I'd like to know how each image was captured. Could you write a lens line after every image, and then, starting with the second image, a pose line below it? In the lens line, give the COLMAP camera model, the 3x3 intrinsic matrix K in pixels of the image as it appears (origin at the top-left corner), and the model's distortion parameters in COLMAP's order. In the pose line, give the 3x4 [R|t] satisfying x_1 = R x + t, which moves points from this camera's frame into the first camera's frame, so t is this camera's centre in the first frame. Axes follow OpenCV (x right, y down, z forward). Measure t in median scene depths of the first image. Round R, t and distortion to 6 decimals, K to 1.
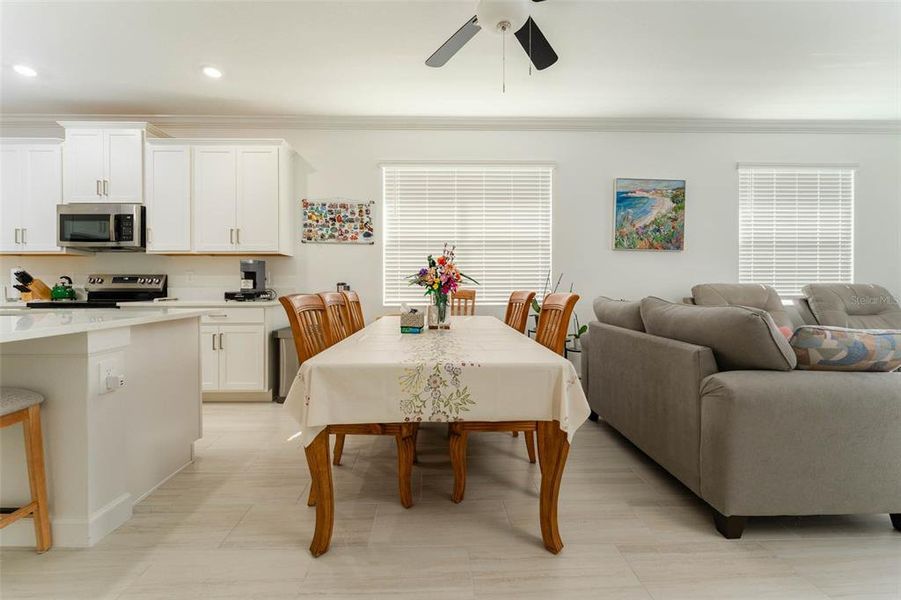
lens RADIAL K [[359.6, 0, 442.7], [0, 359.6, 288.0], [0, 0, 1]] dist [-0.000973, -0.000393]
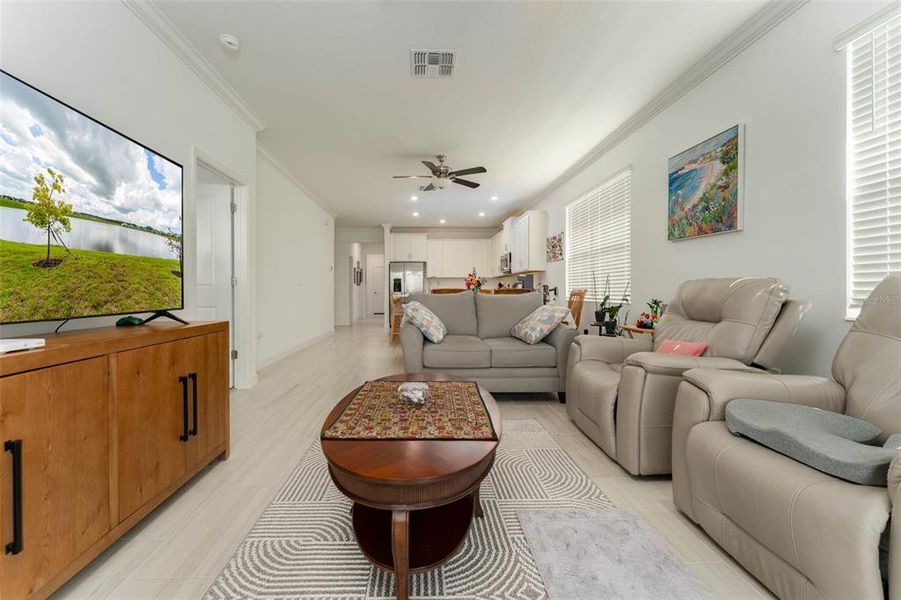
lens RADIAL K [[367.7, 0, 454.1], [0, 367.7, 297.3], [0, 0, 1]] dist [-0.000073, -0.000012]
pose [[0.064591, 0.018110, -0.997747, 1.355547], [-0.001114, 0.999836, 0.018076, 0.011173], [0.997911, -0.000056, 0.064601, 0.436415]]
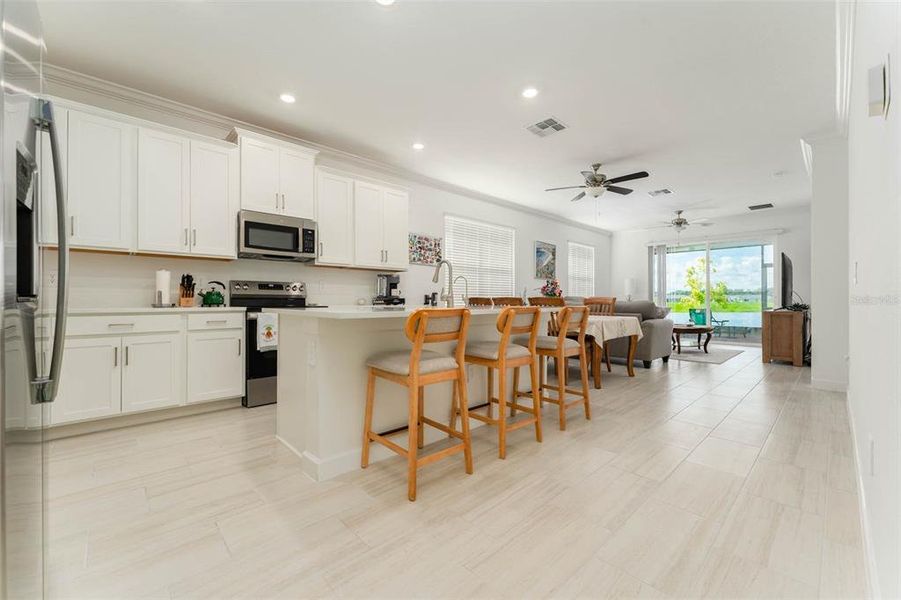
lens RADIAL K [[359.4, 0, 445.4], [0, 359.4, 298.8], [0, 0, 1]] dist [0.000297, 0.000003]
pose [[0.752939, 0.004661, 0.658073, -1.156974], [0.003904, 0.999926, -0.011549, 0.025804], [-0.658078, 0.011265, 0.752865, -0.121431]]
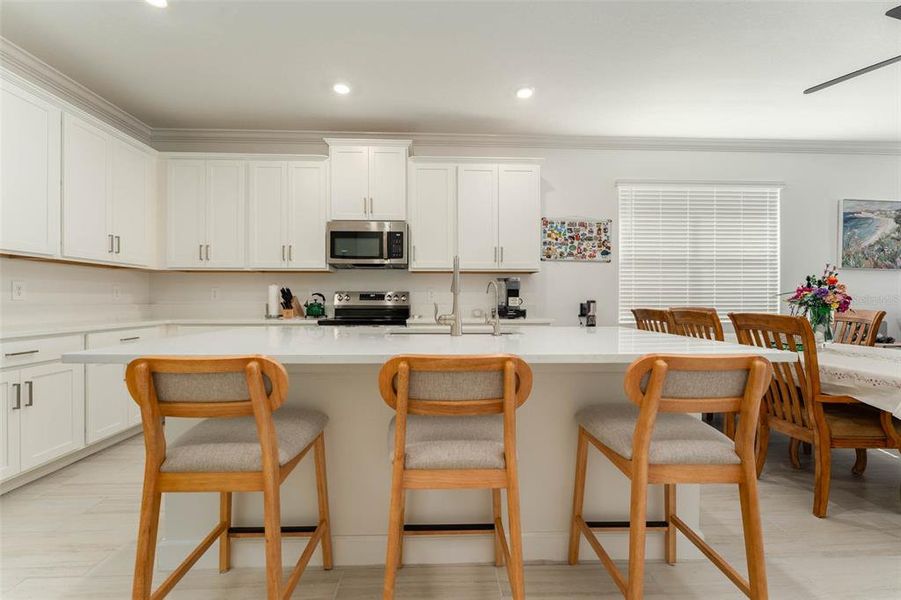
lens RADIAL K [[362.3, 0, 450.5], [0, 362.3, 300.0], [0, 0, 1]] dist [-0.001687, -0.000144]
pose [[0.999851, 0.002368, 0.017076, -0.663590], [-0.002178, 0.999936, -0.011128, -0.003650], [-0.017101, 0.011089, 0.999792, -0.008983]]
